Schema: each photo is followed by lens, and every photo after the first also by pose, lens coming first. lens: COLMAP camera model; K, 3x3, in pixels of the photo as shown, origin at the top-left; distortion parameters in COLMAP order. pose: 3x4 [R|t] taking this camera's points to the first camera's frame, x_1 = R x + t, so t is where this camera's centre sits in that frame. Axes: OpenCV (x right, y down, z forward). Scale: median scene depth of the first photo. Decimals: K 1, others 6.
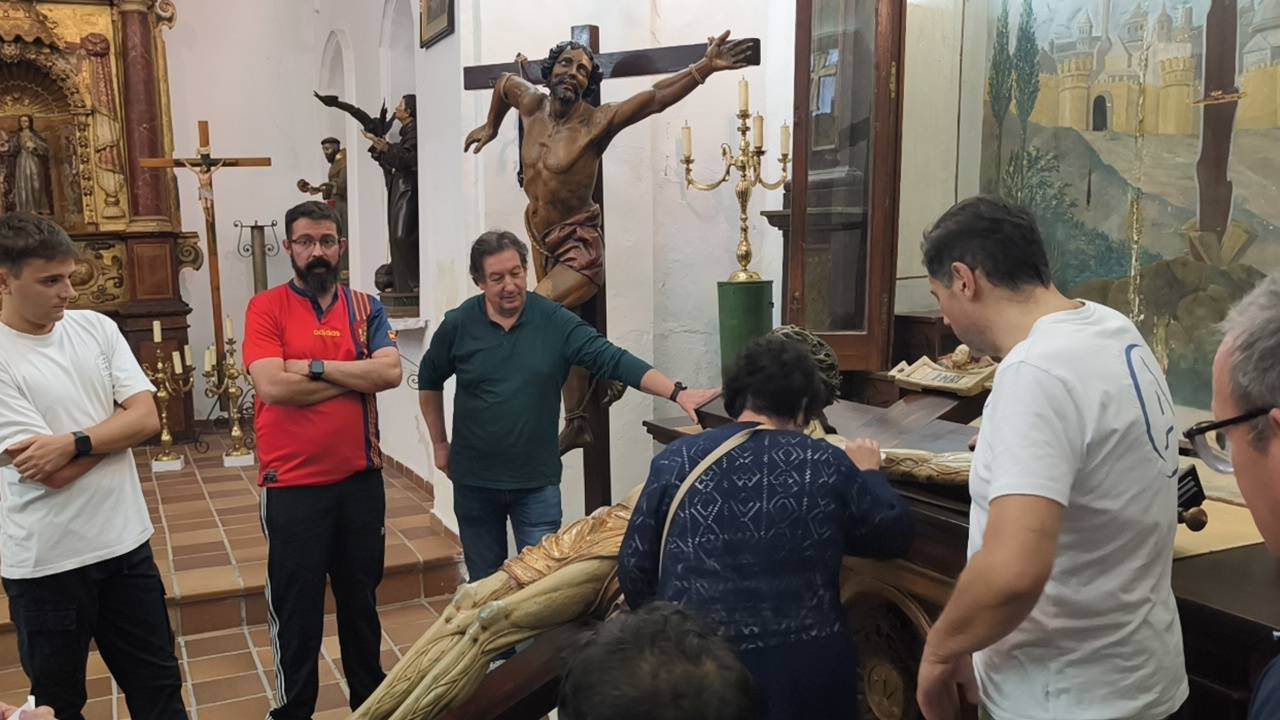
lens RADIAL K [[1137.4, 0, 642.4], [0, 1137.4, 371.7], [0, 0, 1]] dist [0.044523, -0.082577]
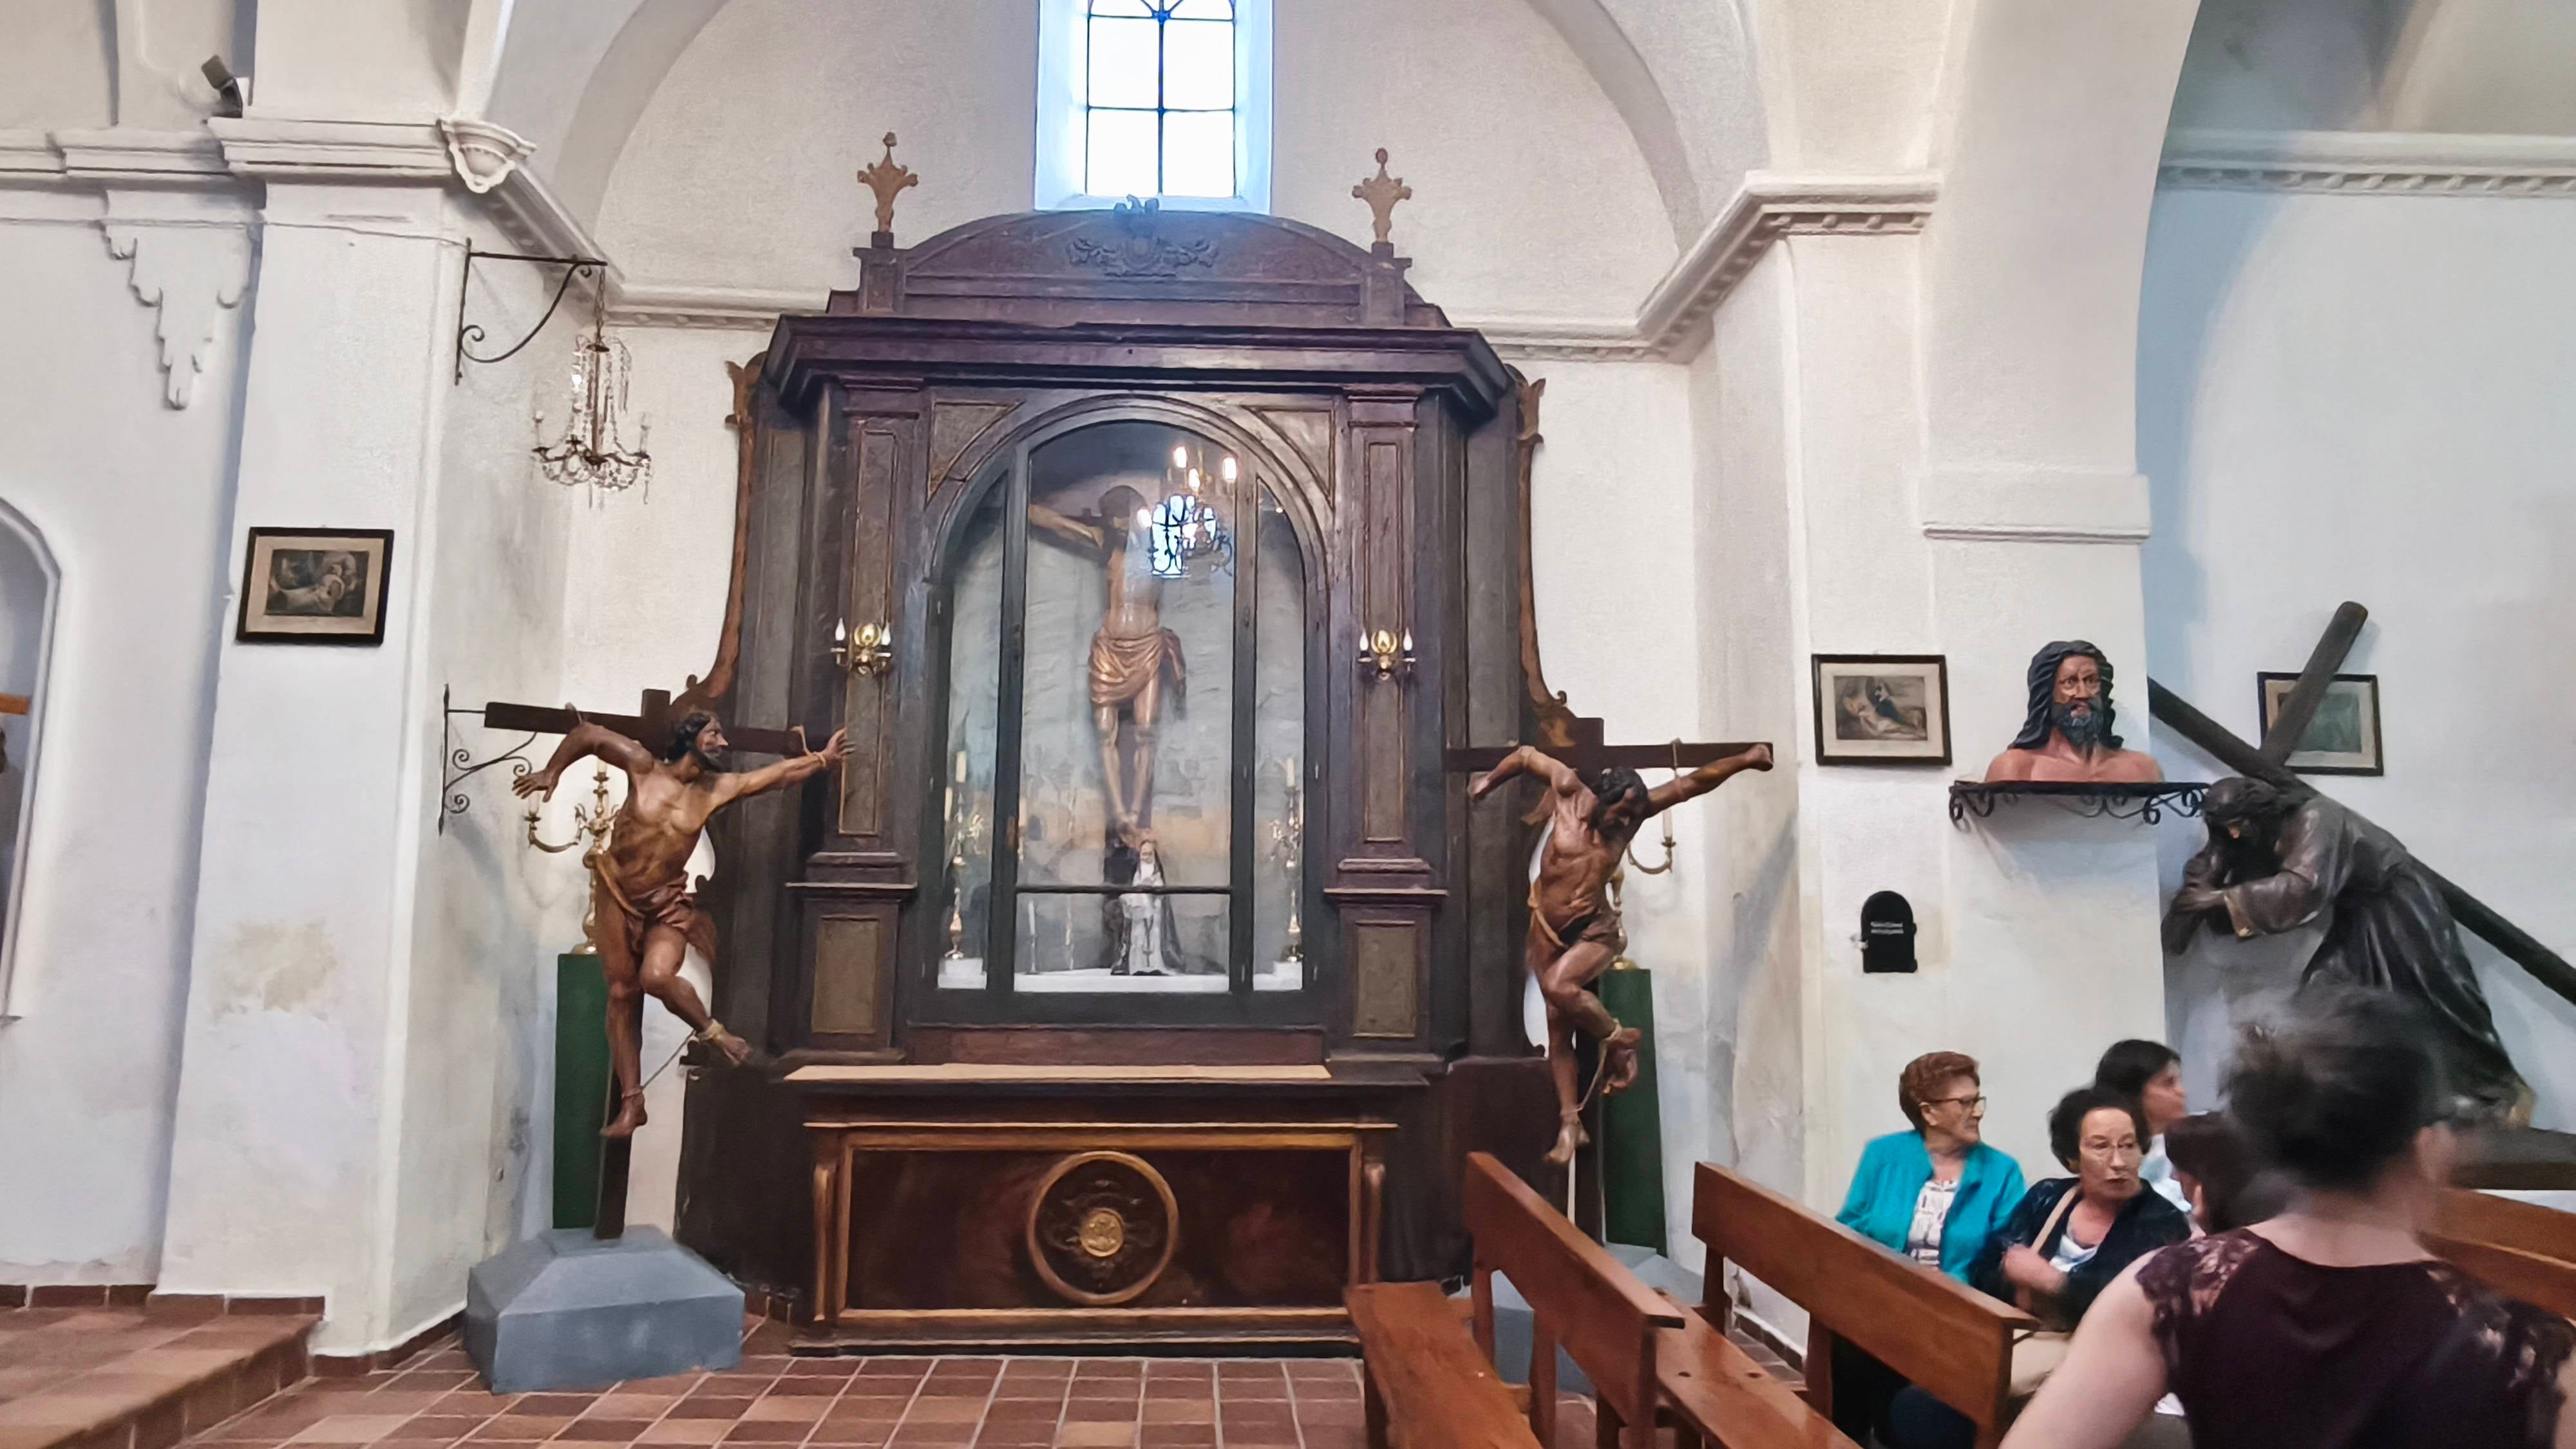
lens RADIAL K [[1680.3, 0, 1289.0], [0, 1680.3, 698.7], [0, 0, 1]] dist [-0.009538, 0.013589]
pose [[0.376323, 0.150732, 0.914145, -1.223611], [0.091929, 0.975733, -0.198731, 0.051643], [-0.921916, 0.158823, 0.353335, -0.039319]]
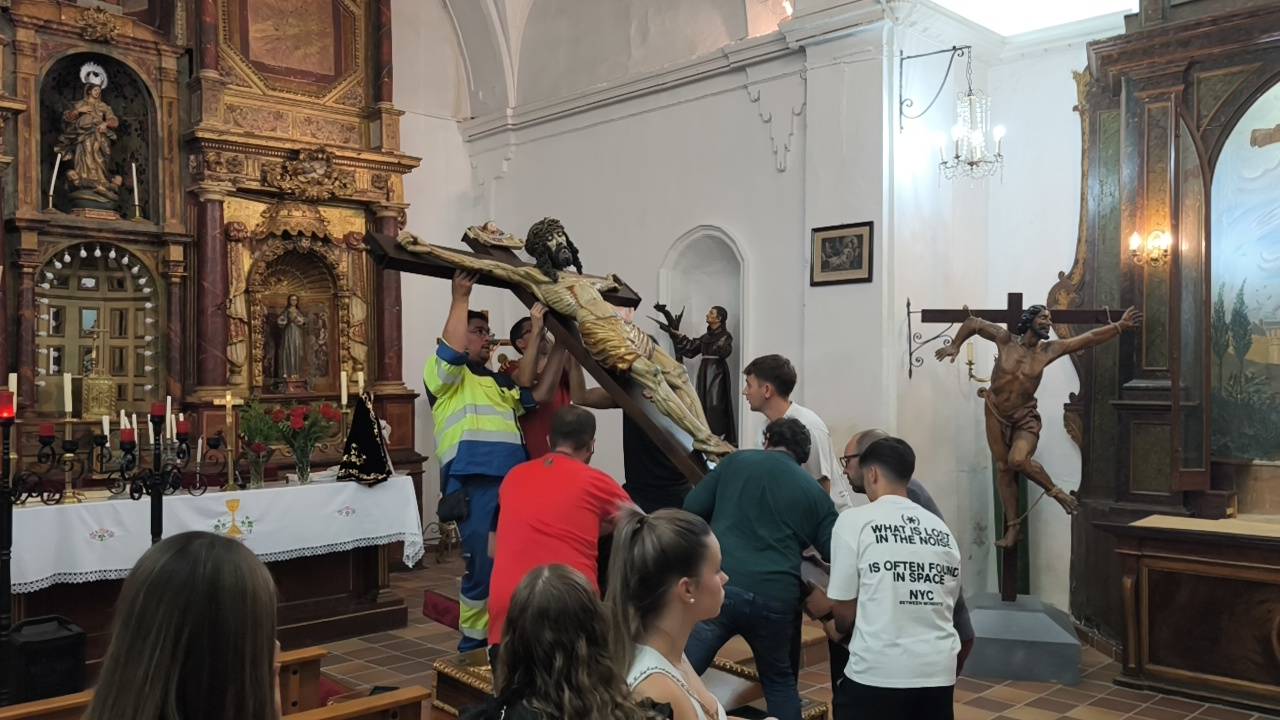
lens RADIAL K [[1091.5, 0, 635.5], [0, 1091.5, 364.2], [0, 0, 1]] dist [0.015635, -0.019230]
pose [[0.940752, 0.026835, 0.338032, -1.174236], [0.020288, 0.990624, -0.135103, 0.016534], [-0.338488, 0.133957, 0.931387, -0.341174]]
